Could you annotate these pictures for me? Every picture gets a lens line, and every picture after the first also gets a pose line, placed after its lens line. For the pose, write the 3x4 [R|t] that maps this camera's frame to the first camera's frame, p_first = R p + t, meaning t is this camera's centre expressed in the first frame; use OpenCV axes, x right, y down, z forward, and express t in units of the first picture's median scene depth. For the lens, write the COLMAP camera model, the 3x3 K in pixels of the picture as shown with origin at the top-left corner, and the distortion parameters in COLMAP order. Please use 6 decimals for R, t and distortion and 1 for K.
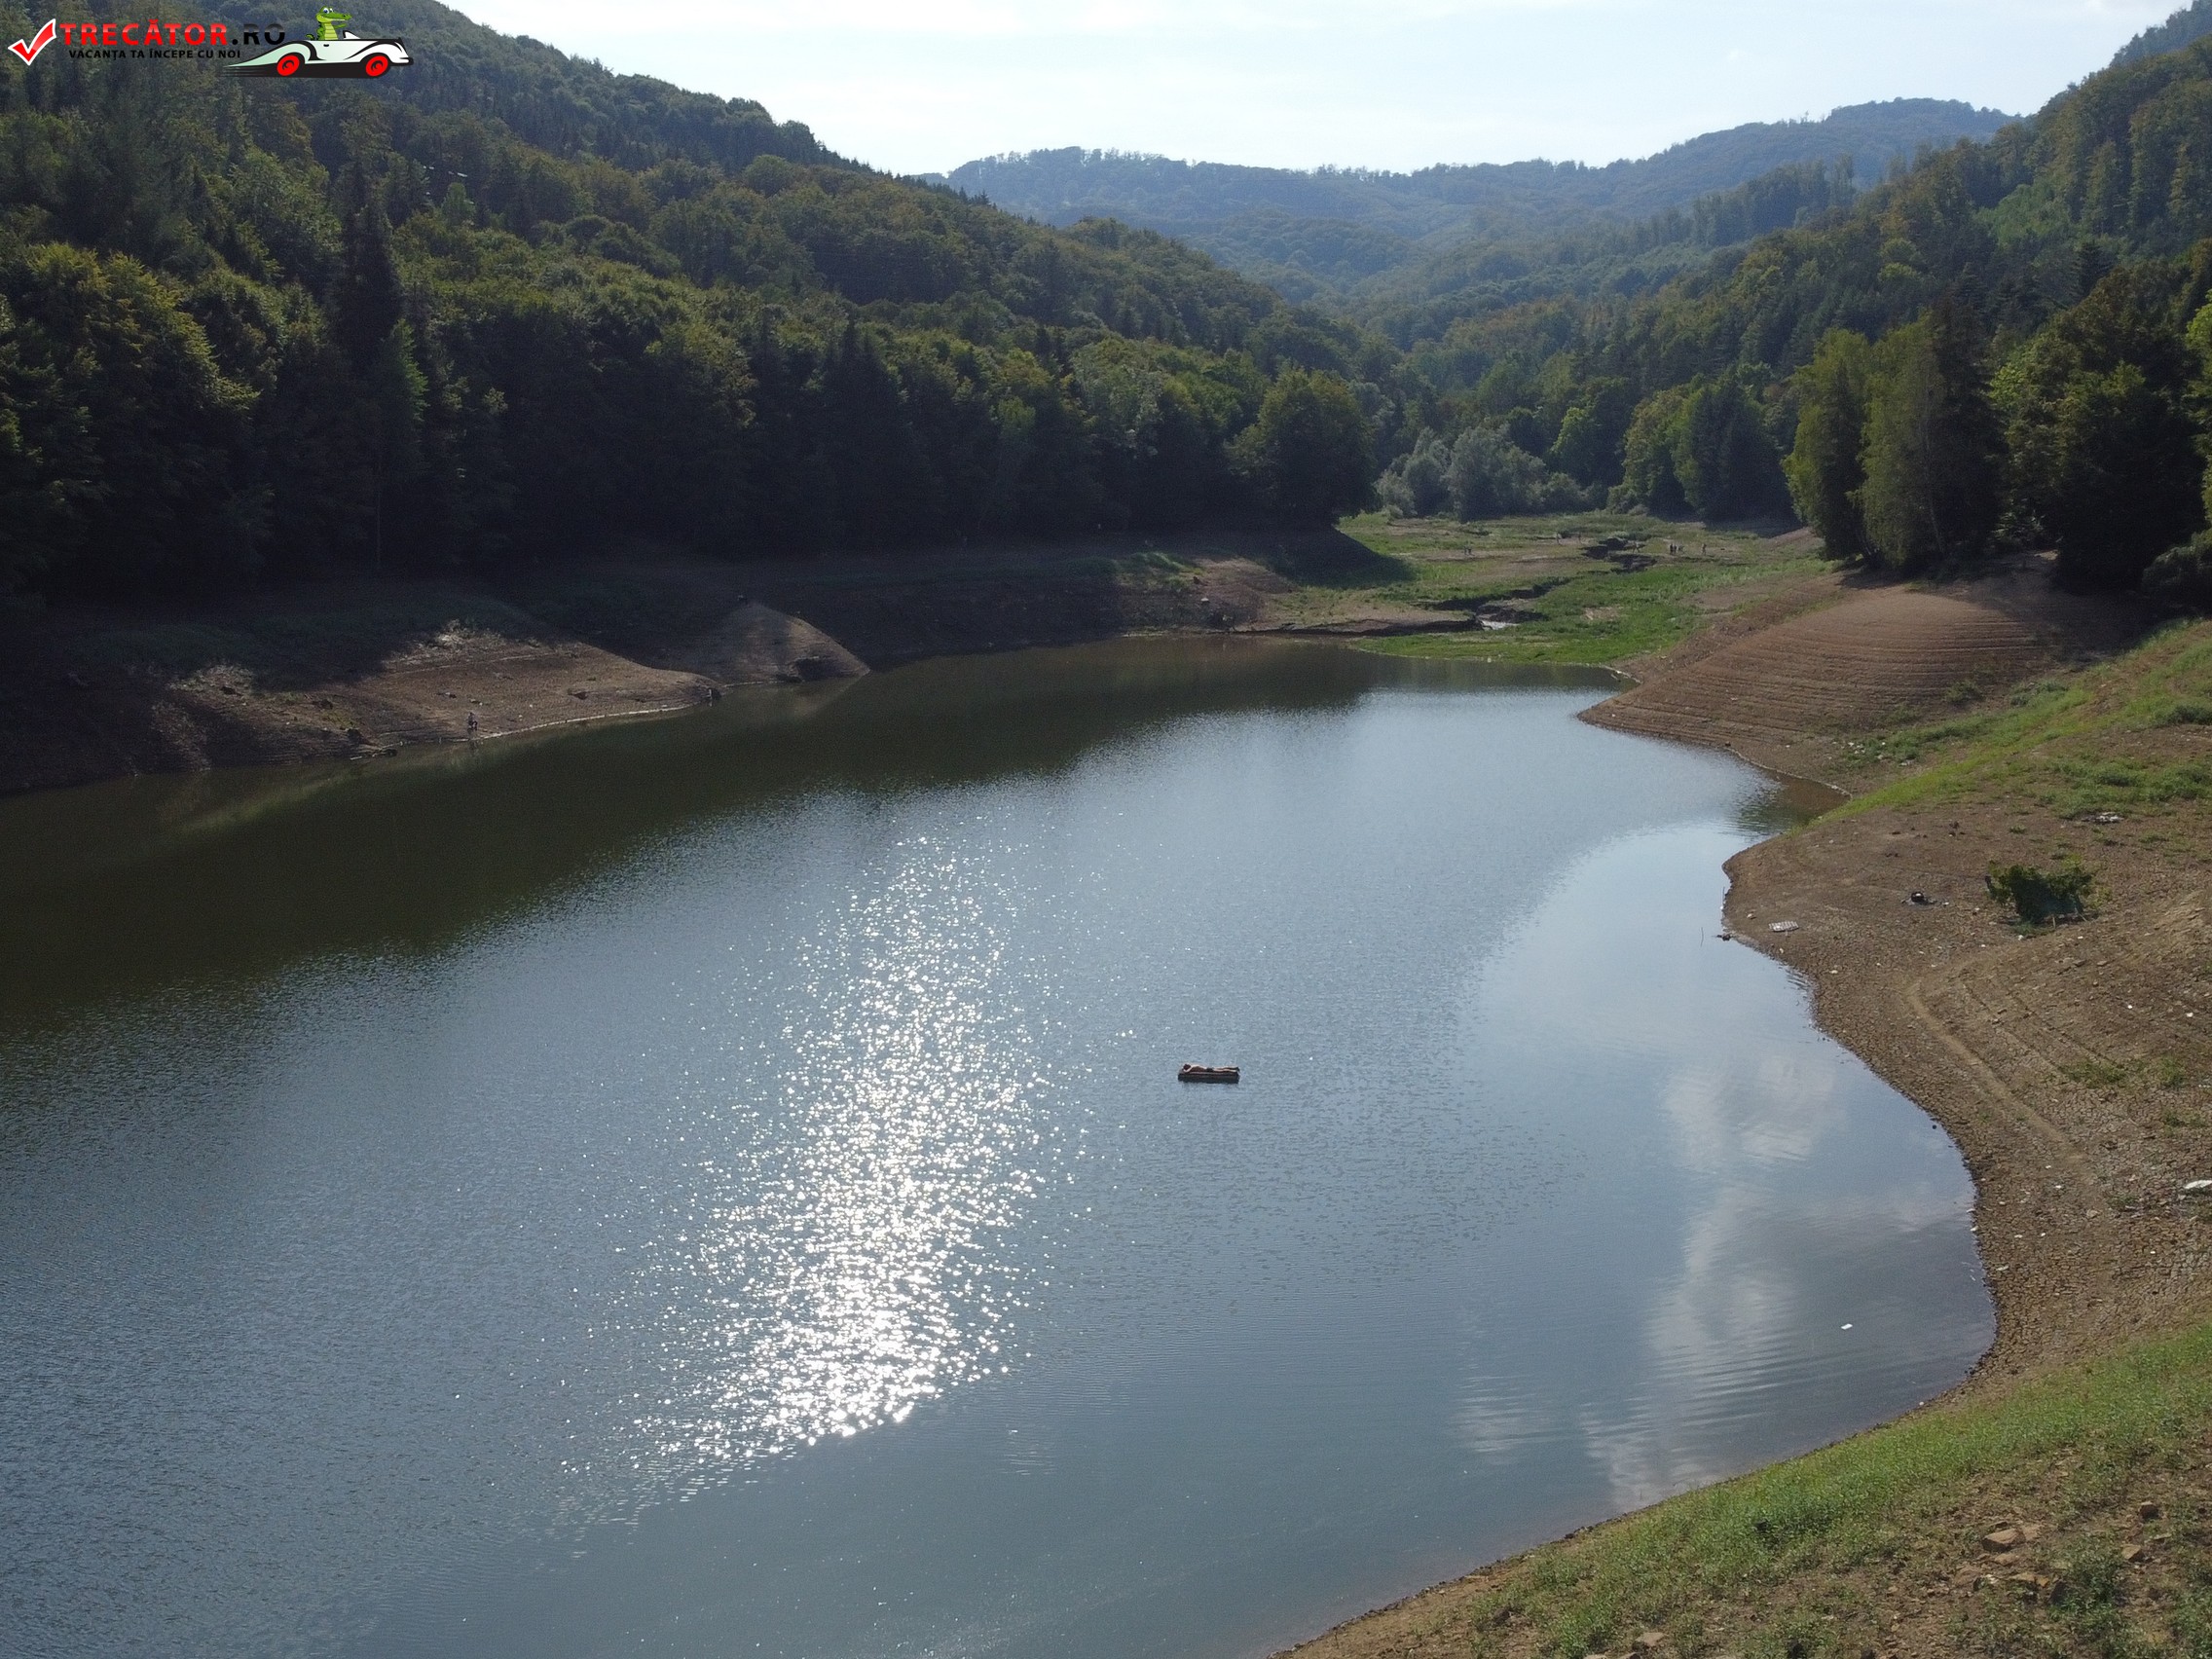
lens RADIAL K [[2238.5, 0, 1095.3], [0, 2238.5, 838.9], [0, 0, 1]] dist [-0.005138, 0.000000]
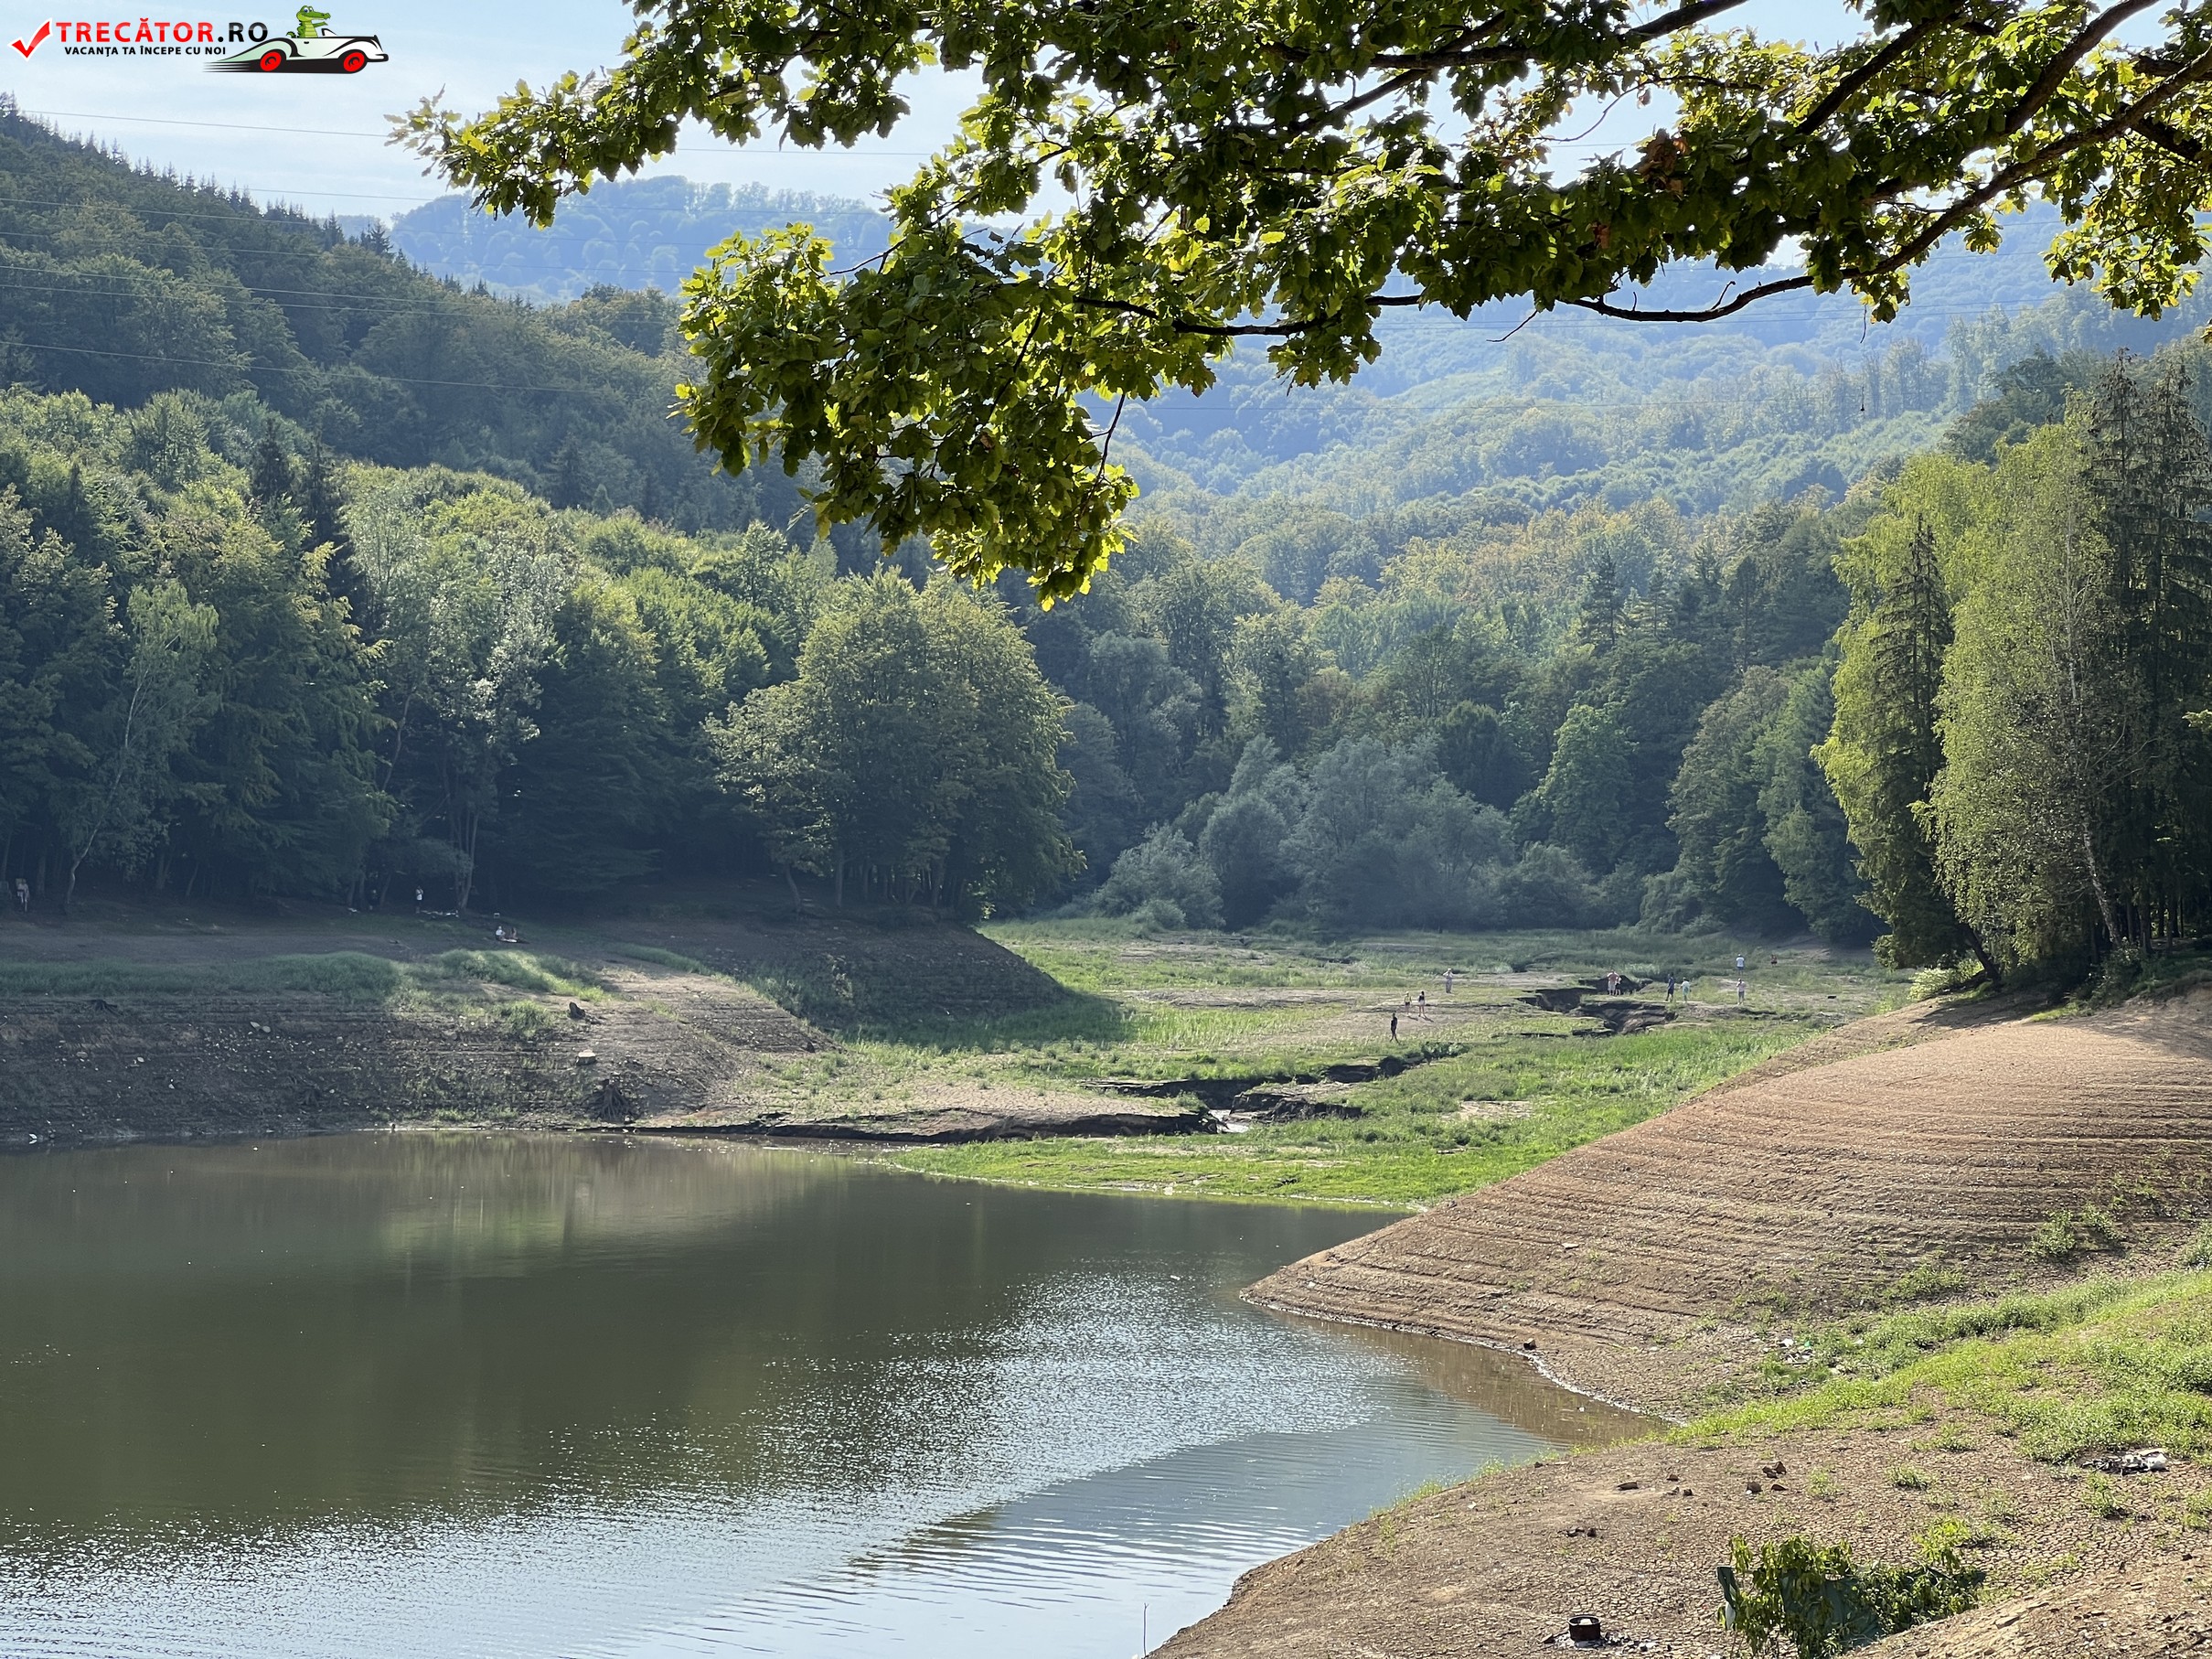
lens RADIAL K [[4936.4, 0, 1102.9], [0, 4936.4, 796.1], [0, 0, 1]] dist [0.196733, 0.000000]
pose [[0.996655, 0.032463, 0.075003, 0.084825], [-0.018473, 0.983458, -0.180191, 0.016198], [-0.079612, 0.178202, 0.980768, 0.052966]]
